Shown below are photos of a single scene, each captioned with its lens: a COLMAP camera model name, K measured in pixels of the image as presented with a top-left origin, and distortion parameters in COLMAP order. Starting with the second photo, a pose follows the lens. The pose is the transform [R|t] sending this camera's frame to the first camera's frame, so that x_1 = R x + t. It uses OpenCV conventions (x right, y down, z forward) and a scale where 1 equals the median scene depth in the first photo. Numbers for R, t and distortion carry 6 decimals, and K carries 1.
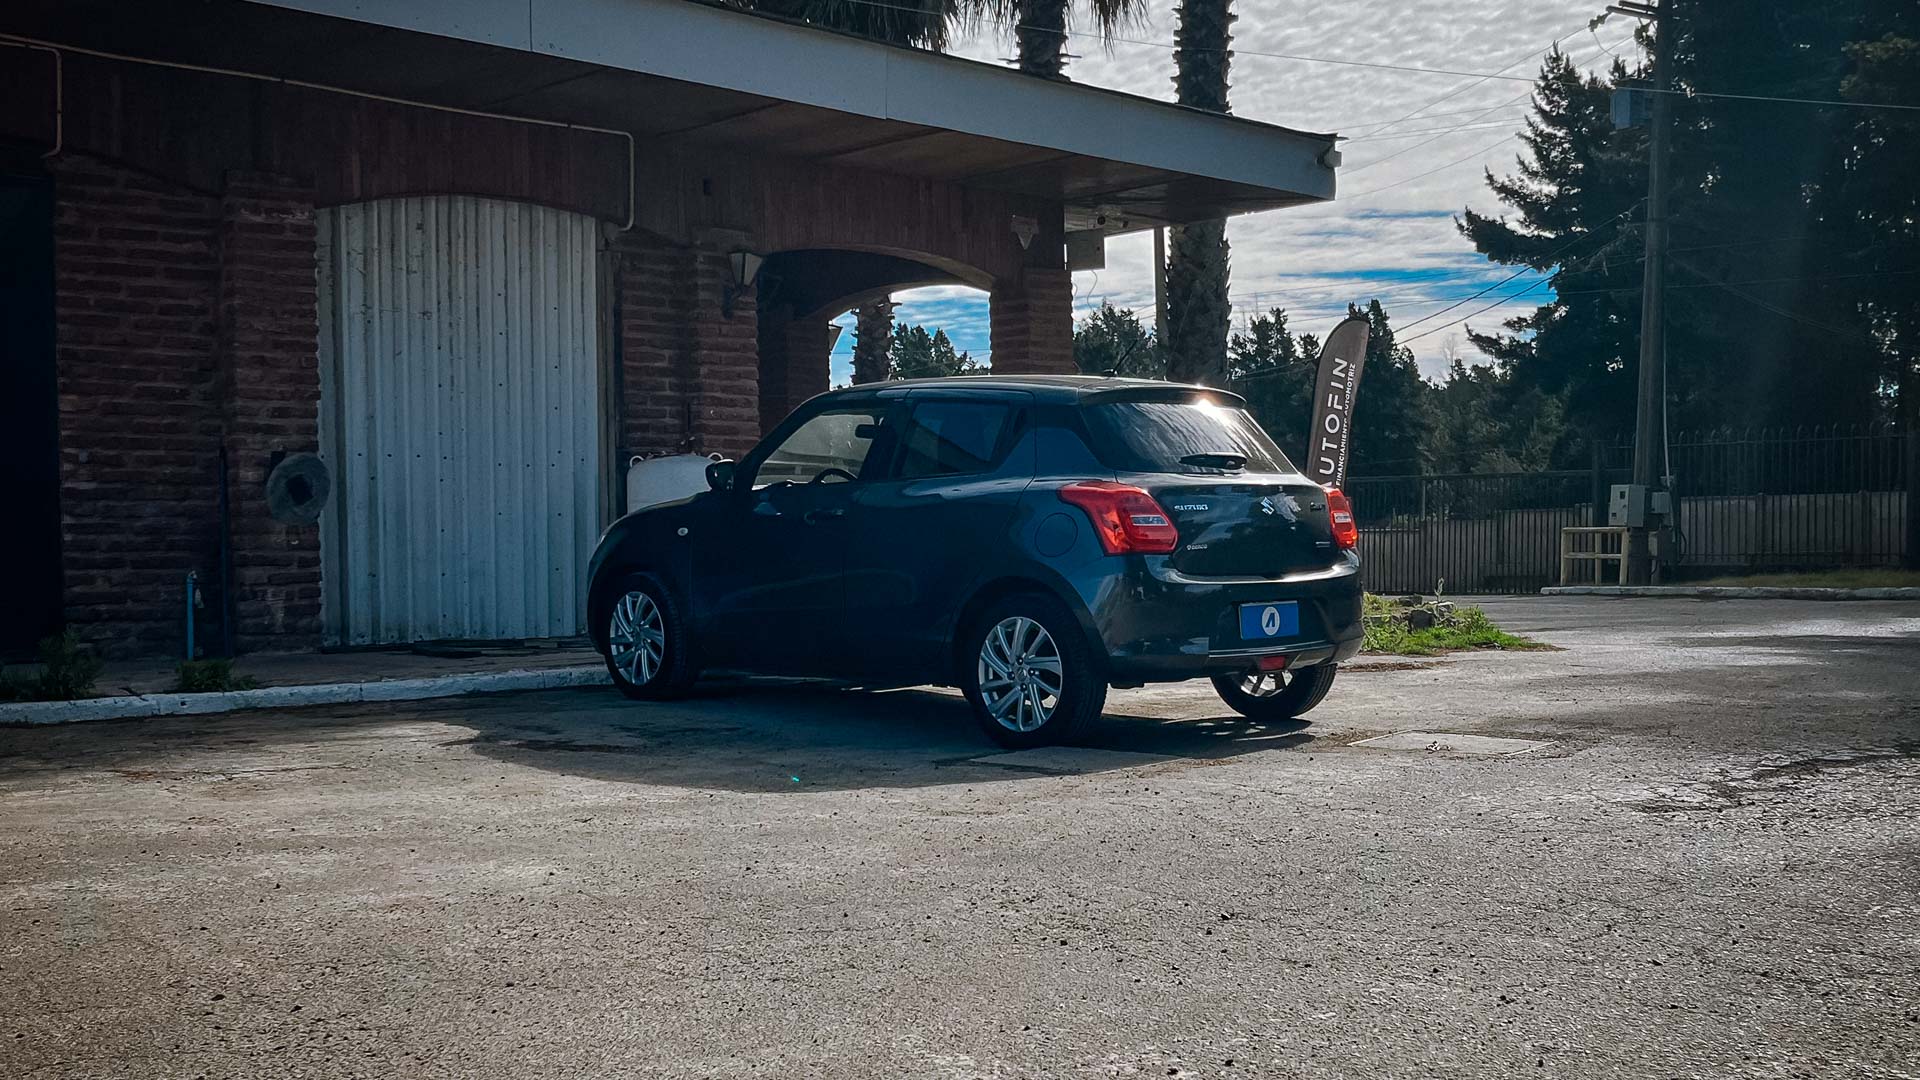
lens RADIAL K [[1969.8, 0, 960.0], [0, 1969.8, 540.0], [0, 0, 1]] dist [0.000498, -0.010117]
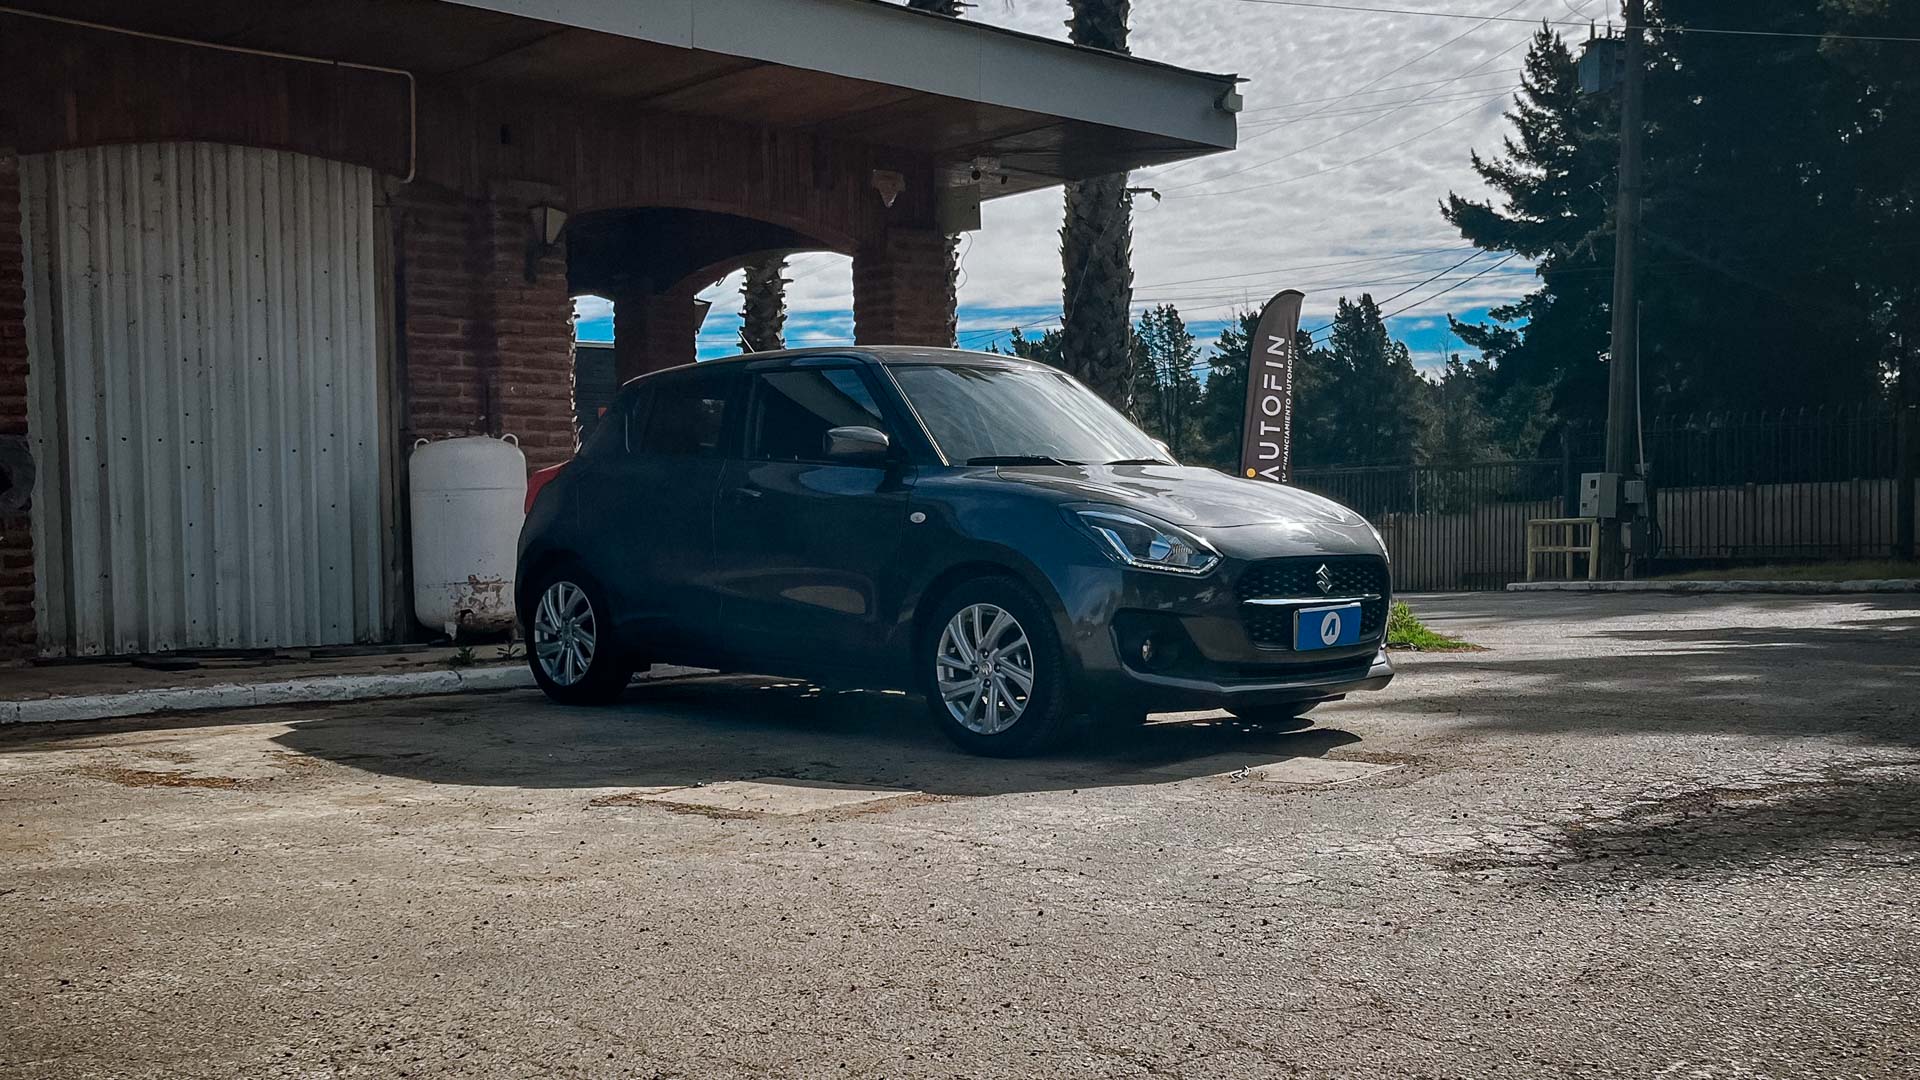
lens RADIAL K [[2006.5, 0, 928.6], [0, 2006.5, 588.7], [0, 0, 1]] dist [0.001505, -0.001004]
pose [[0.999915, -0.009373, -0.009022, 0.068107], [0.009572, 0.999707, 0.022254, 0.006303], [0.008811, -0.022339, 0.999712, 0.099560]]
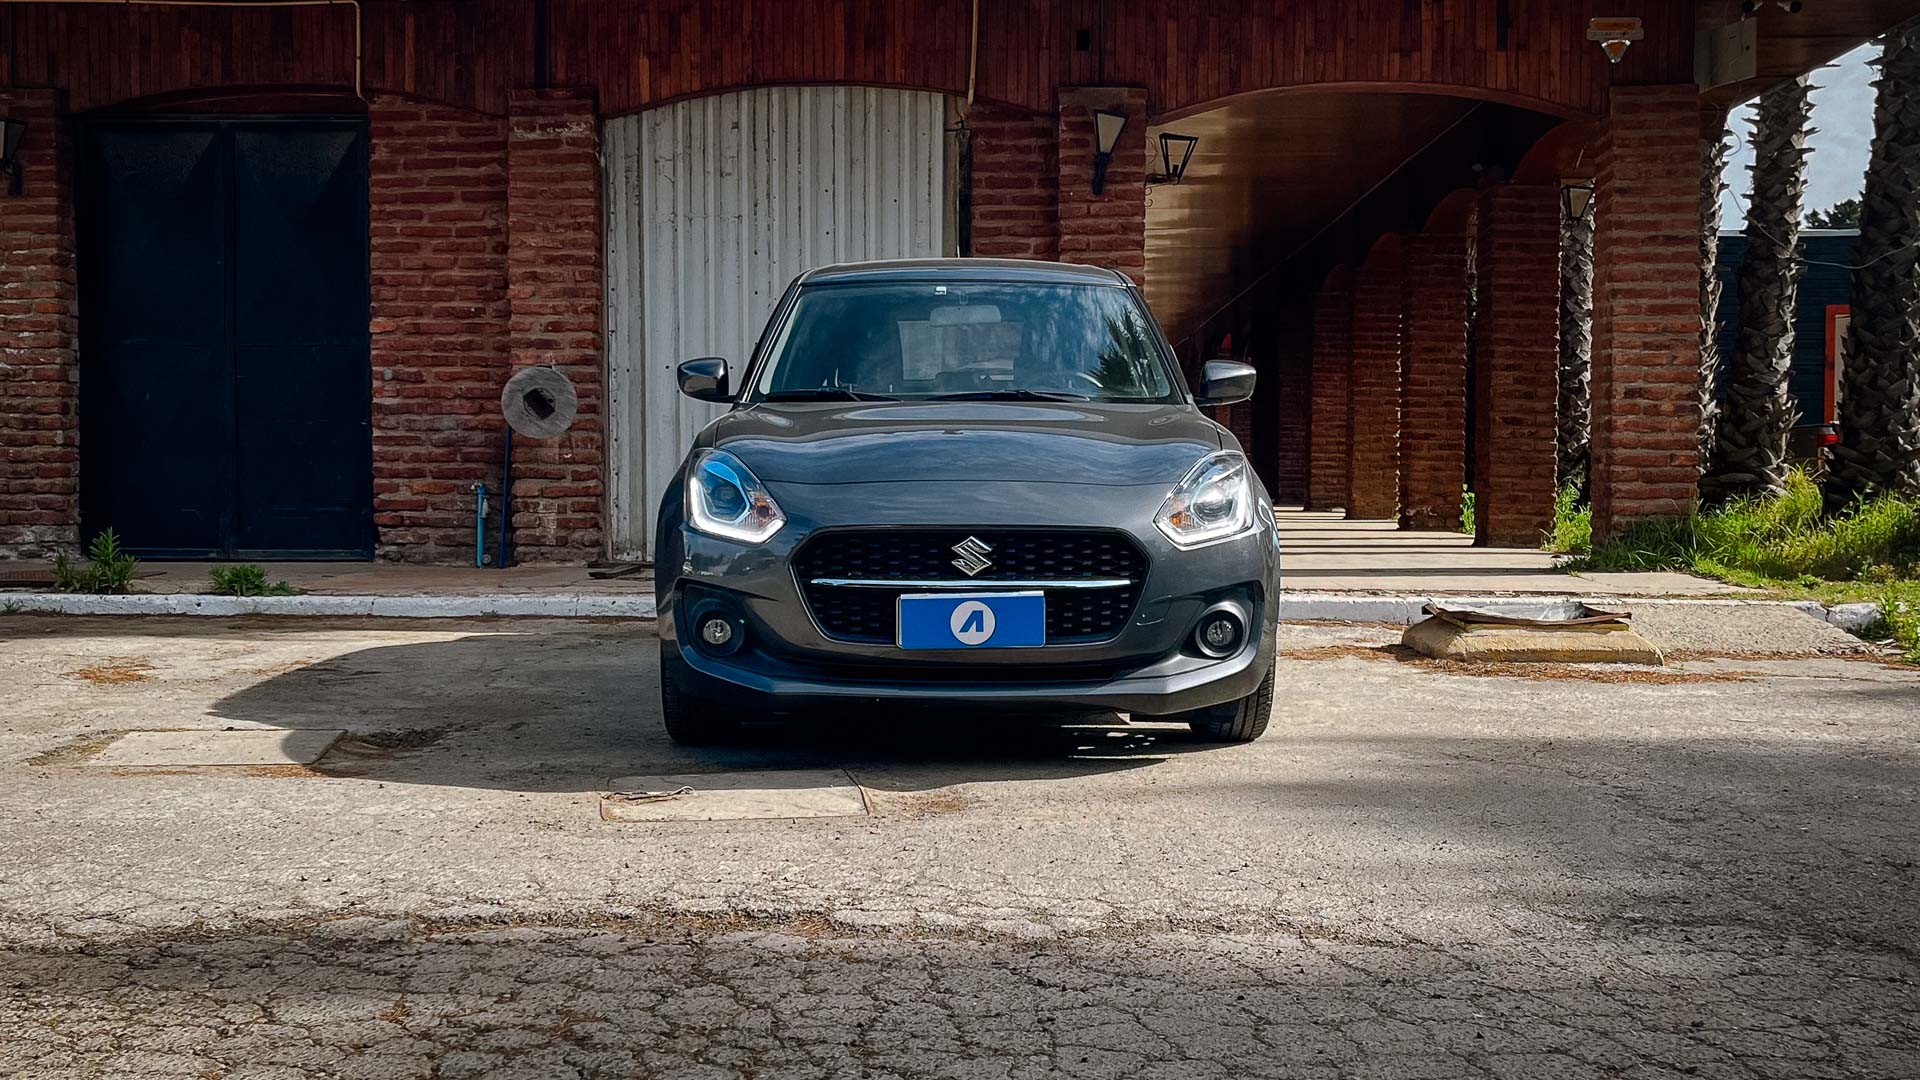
lens RADIAL K [[1969.8, 0, 960.0], [0, 1969.8, 540.0], [0, 0, 1]] dist [0.000498, -0.010117]
pose [[0.709071, 0.040844, -0.703953, 0.440021], [-0.011417, 0.998855, 0.046455, -0.004193], [0.705044, -0.024903, 0.708726, 0.364029]]
